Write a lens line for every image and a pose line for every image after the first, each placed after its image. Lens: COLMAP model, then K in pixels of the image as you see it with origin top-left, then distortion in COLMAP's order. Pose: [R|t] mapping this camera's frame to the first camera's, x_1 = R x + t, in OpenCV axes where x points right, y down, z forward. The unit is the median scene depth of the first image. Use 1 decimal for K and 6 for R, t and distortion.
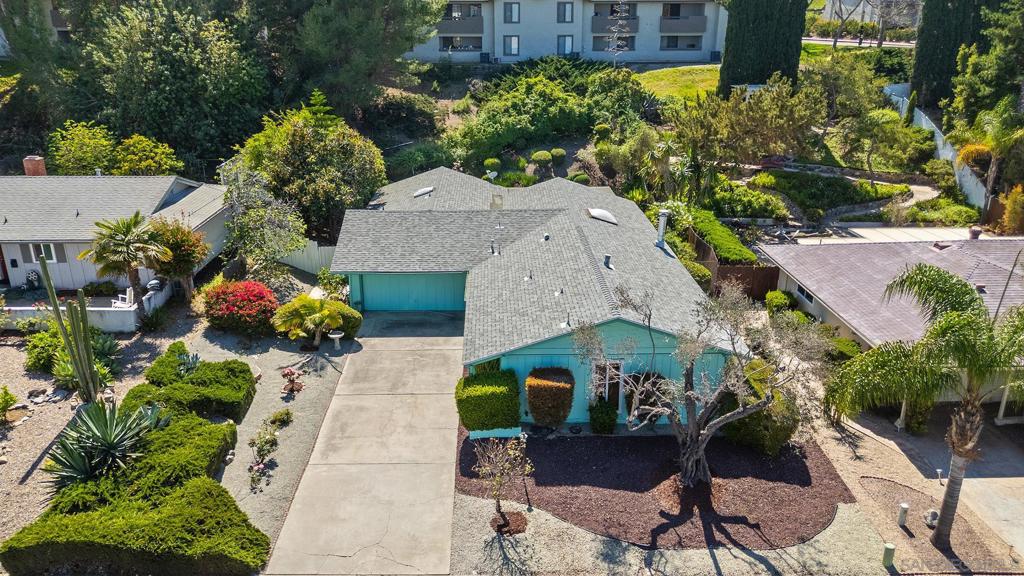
lens RADIAL K [[746.5, 0, 512.0], [0, 746.5, 288.0], [0, 0, 1]] dist [0.053971, -0.053834]
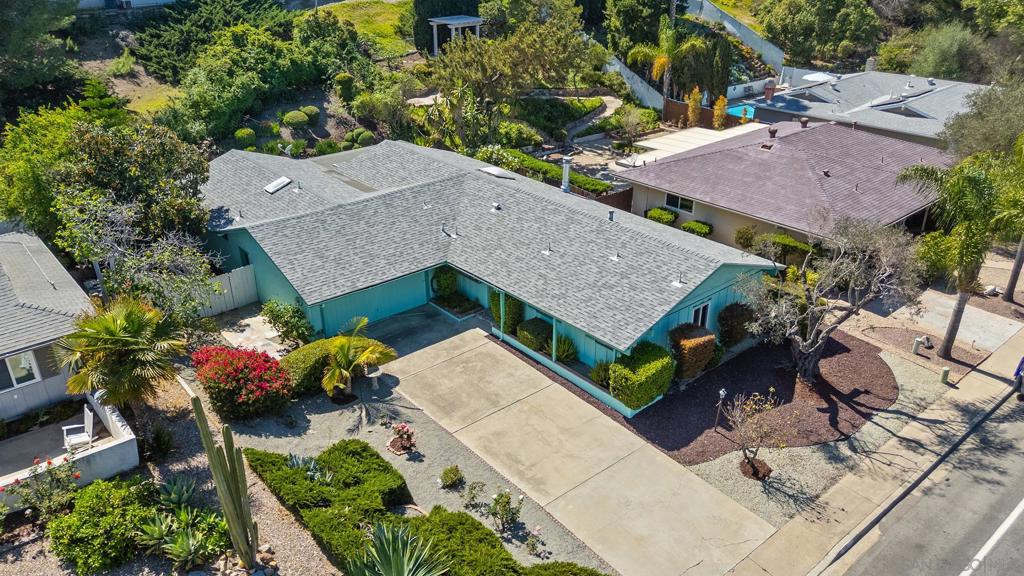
lens RADIAL K [[746.5, 0, 512.0], [0, 746.5, 288.0], [0, 0, 1]] dist [0.053971, -0.053834]
pose [[0.777779, -0.278066, 0.563684, -0.538882], [0.216932, 0.960468, 0.174473, -0.137500], [-0.589915, -0.013420, 0.807354, 0.210322]]
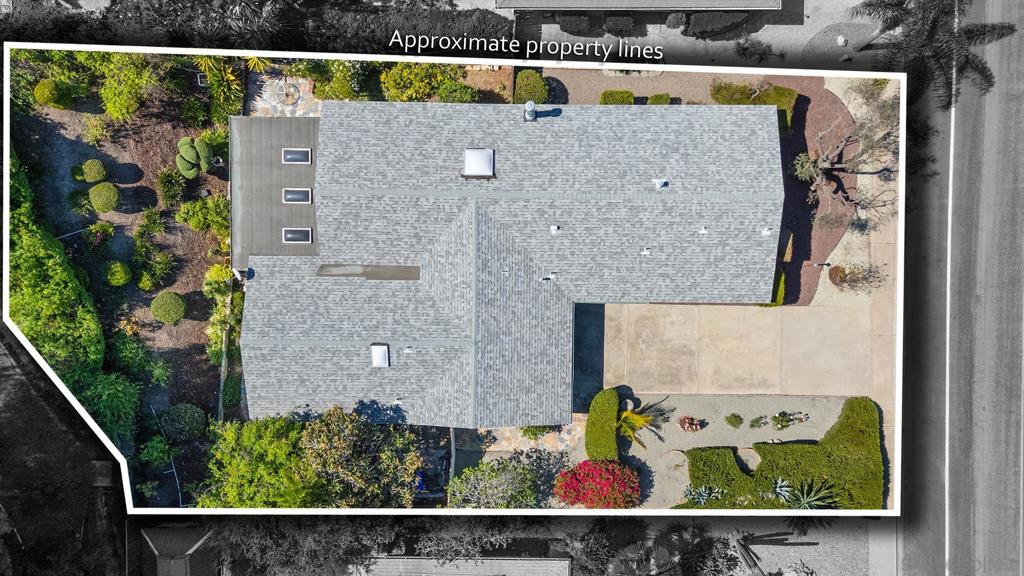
lens RADIAL K [[746.5, 0, 512.0], [0, 746.5, 288.0], [0, 0, 1]] dist [0.053971, -0.053834]
pose [[0.044524, -0.998759, -0.022300, -0.017498], [0.357856, -0.004896, 0.933764, -1.121896], [-0.932715, -0.049556, 0.357194, 0.706947]]
